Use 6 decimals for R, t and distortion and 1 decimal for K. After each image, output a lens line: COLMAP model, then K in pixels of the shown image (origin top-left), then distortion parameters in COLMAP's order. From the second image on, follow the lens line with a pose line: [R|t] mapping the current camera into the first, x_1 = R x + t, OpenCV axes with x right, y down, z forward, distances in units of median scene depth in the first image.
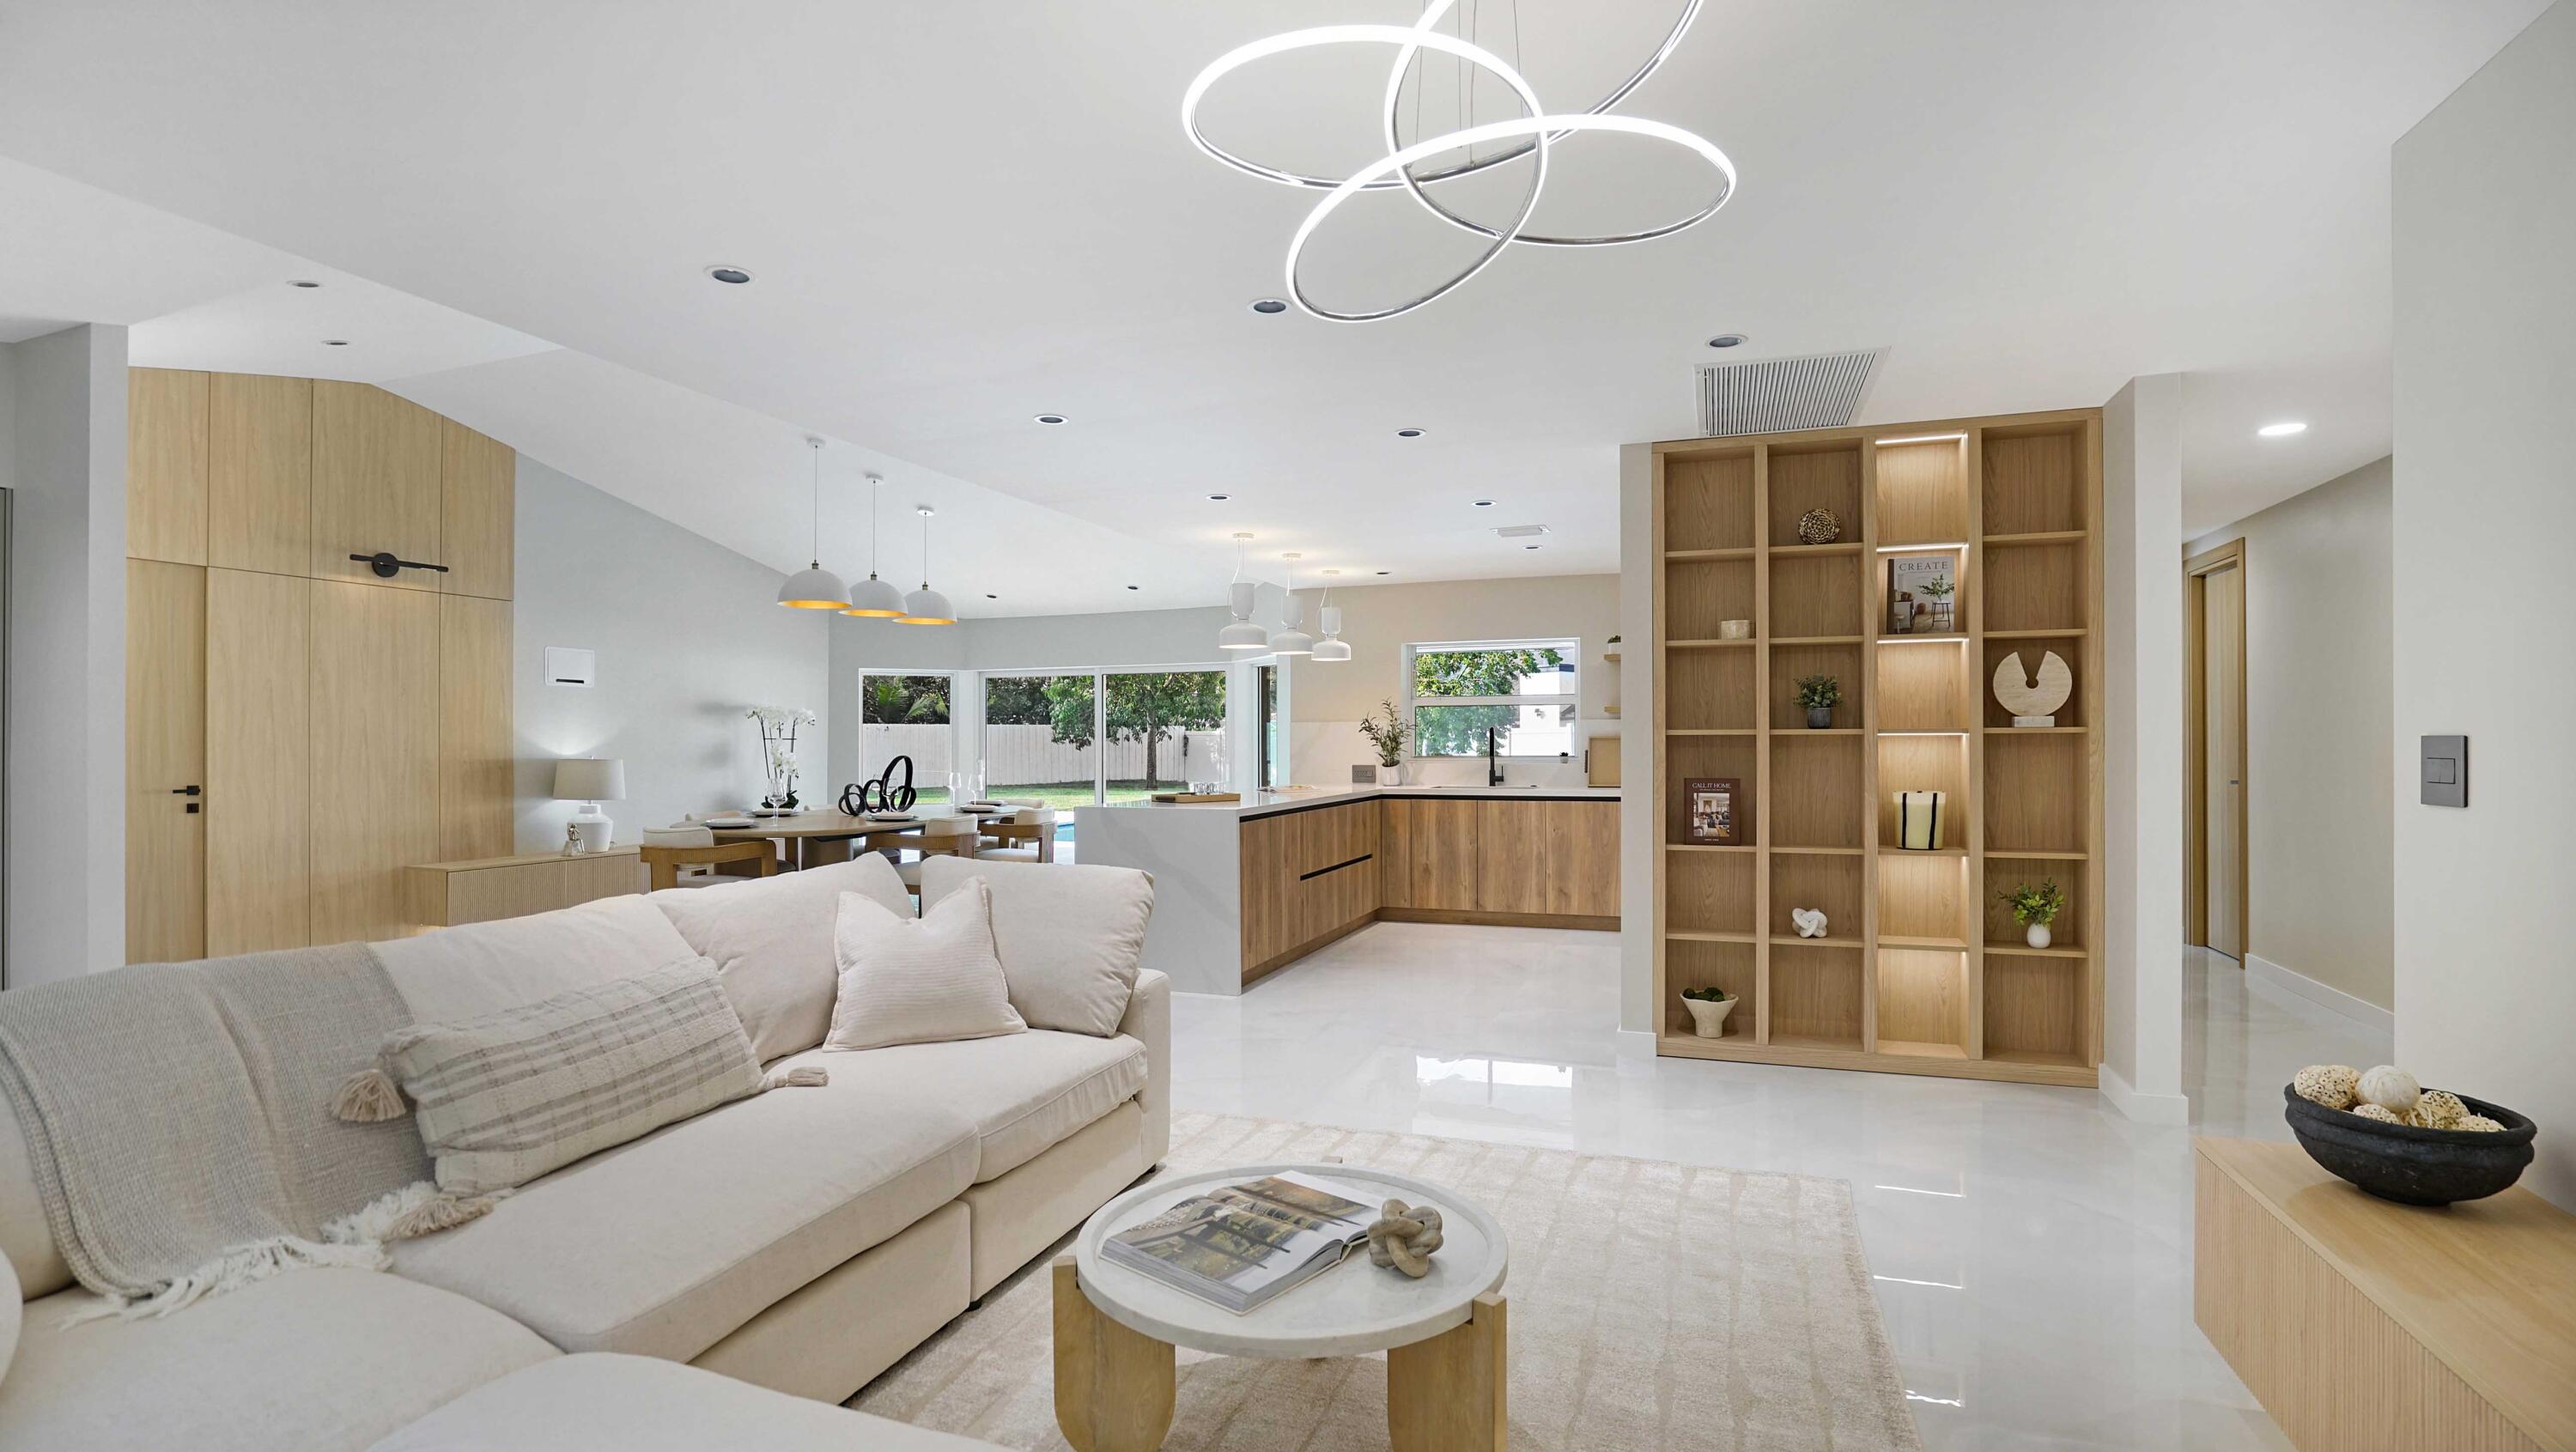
lens RADIAL K [[1174.5, 0, 1291.5], [0, 1174.5, 737.8], [0, 0, 1]] dist [-0.021392, 0.000073]
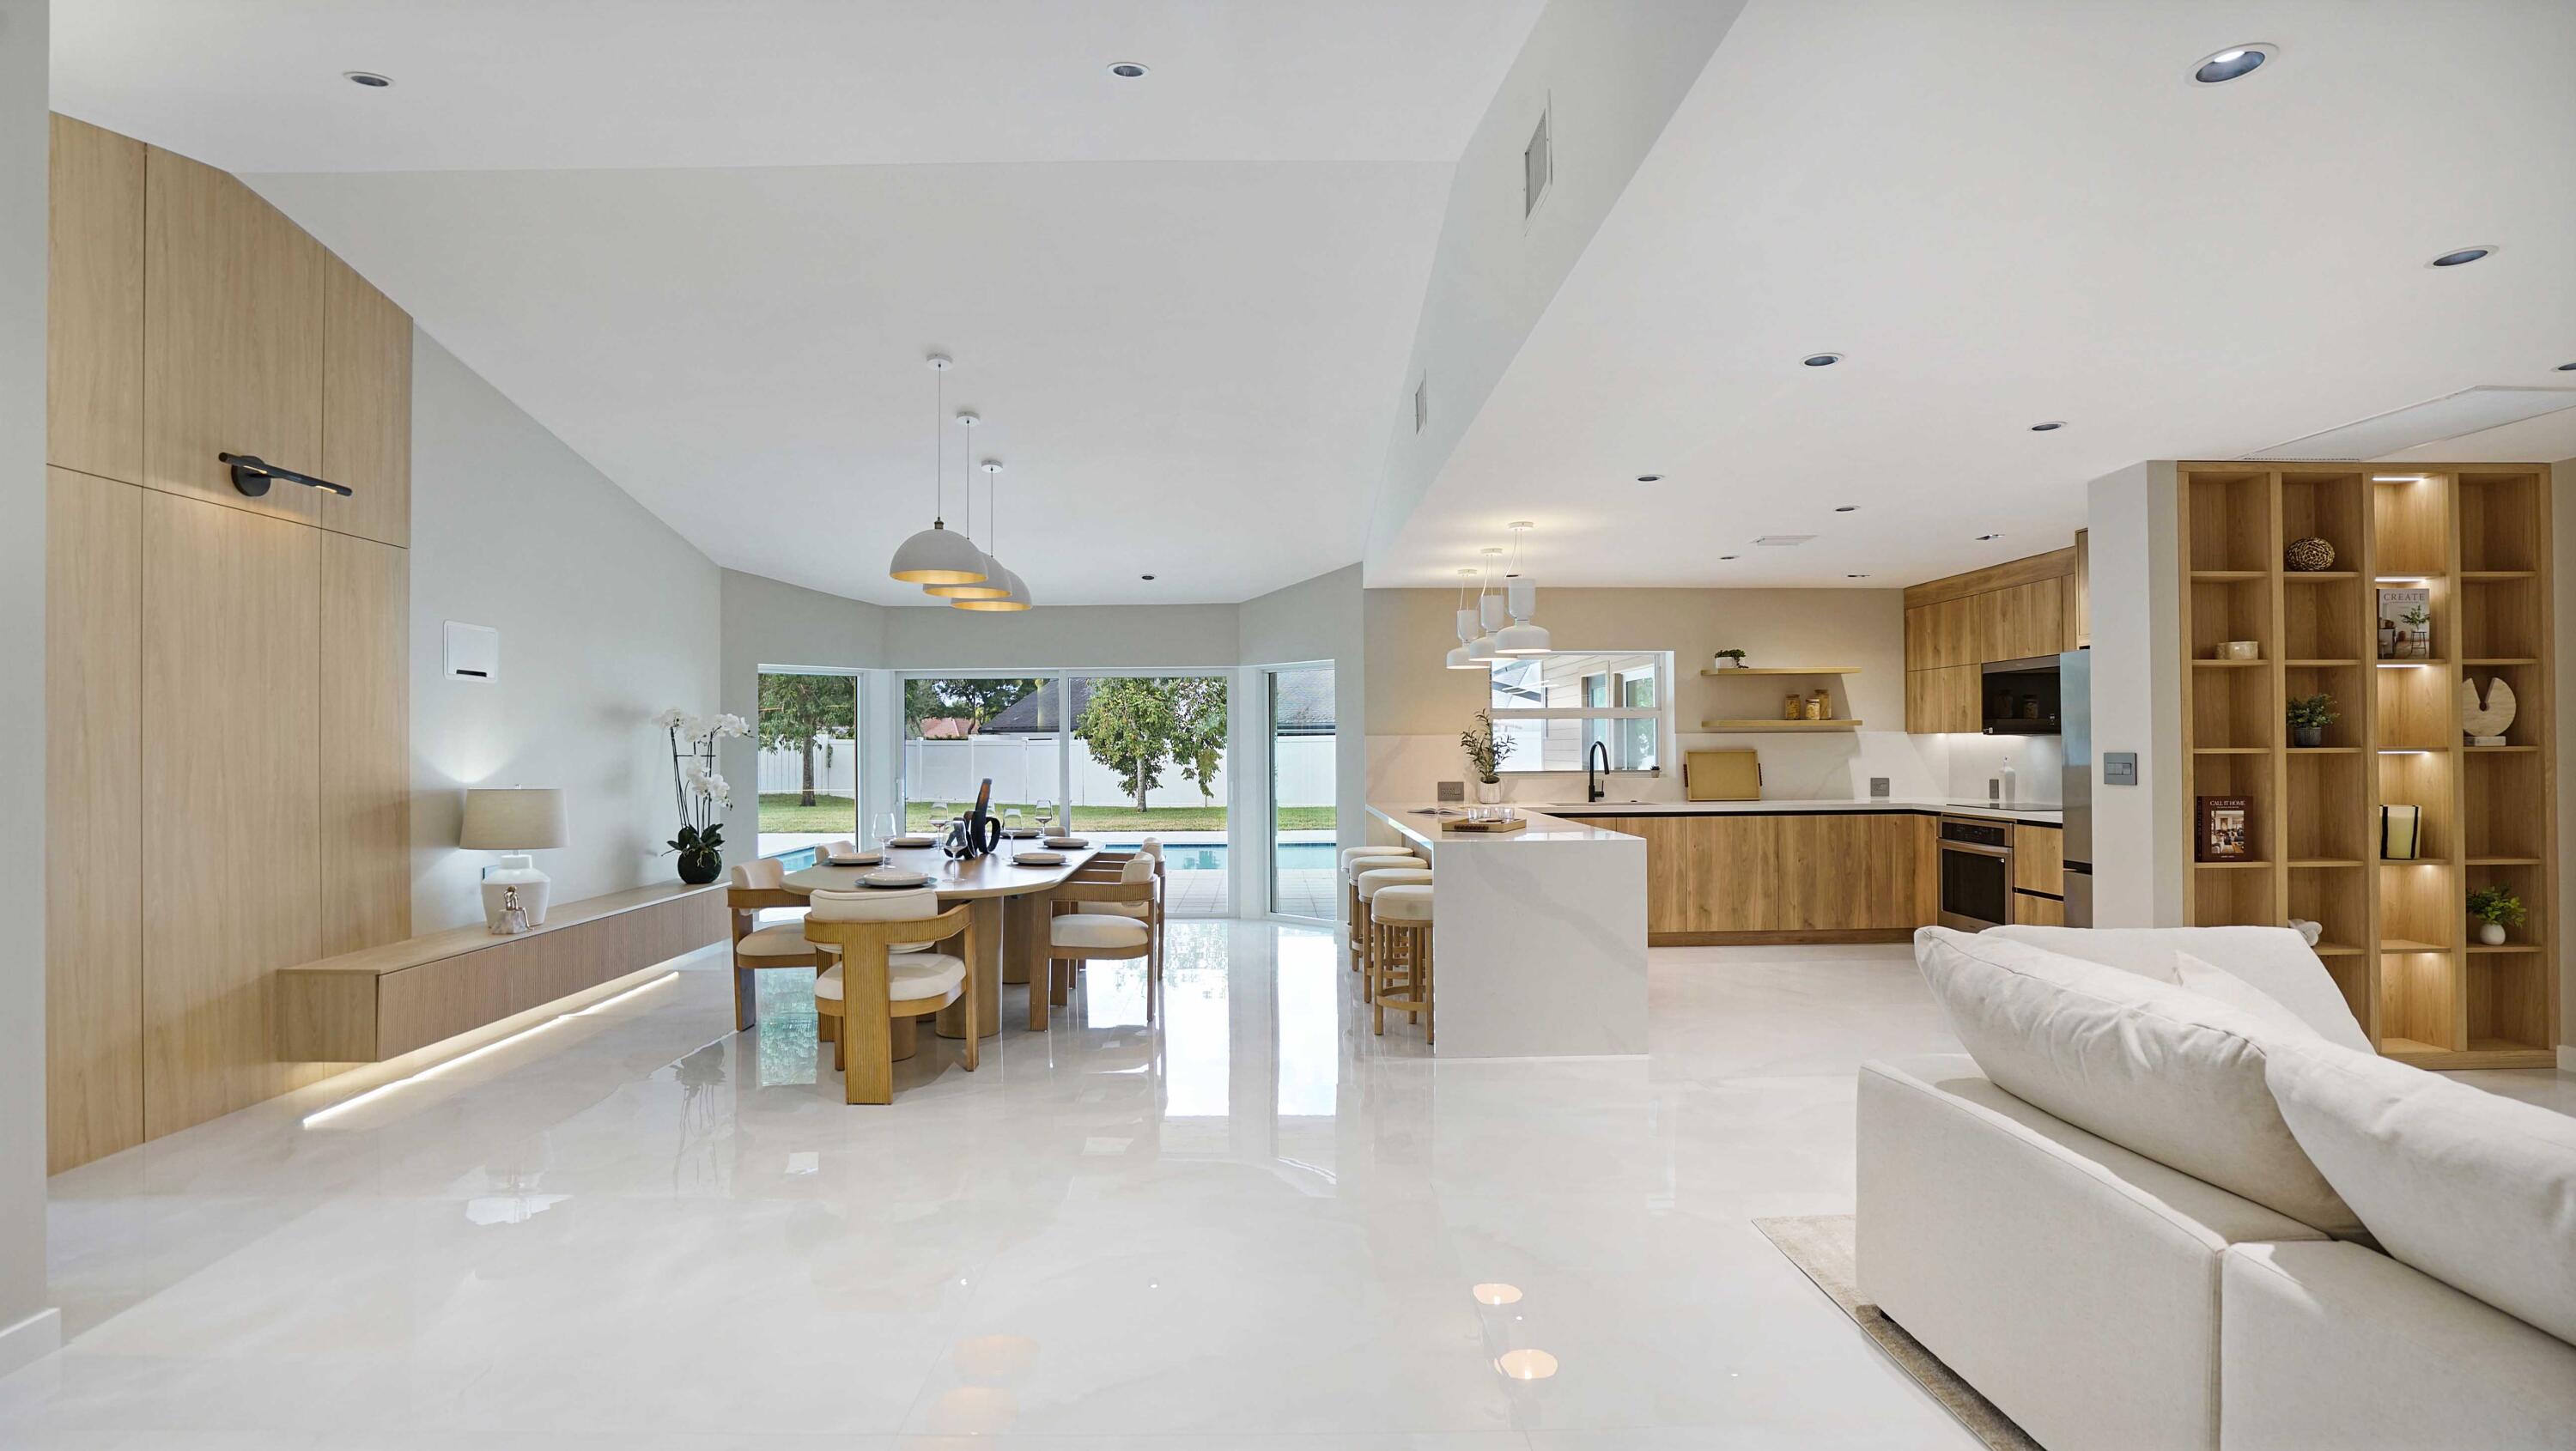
lens RADIAL K [[1184.8, 0, 1290.5], [0, 1184.8, 737.0], [0, 0, 1]] dist [-0.004353, 0.000952]
pose [[0.929277, 0.000793, 0.369384, -0.525294], [0.001670, 0.999978, -0.006349, -0.007844], [-0.369381, 0.006516, 0.929255, 0.234058]]
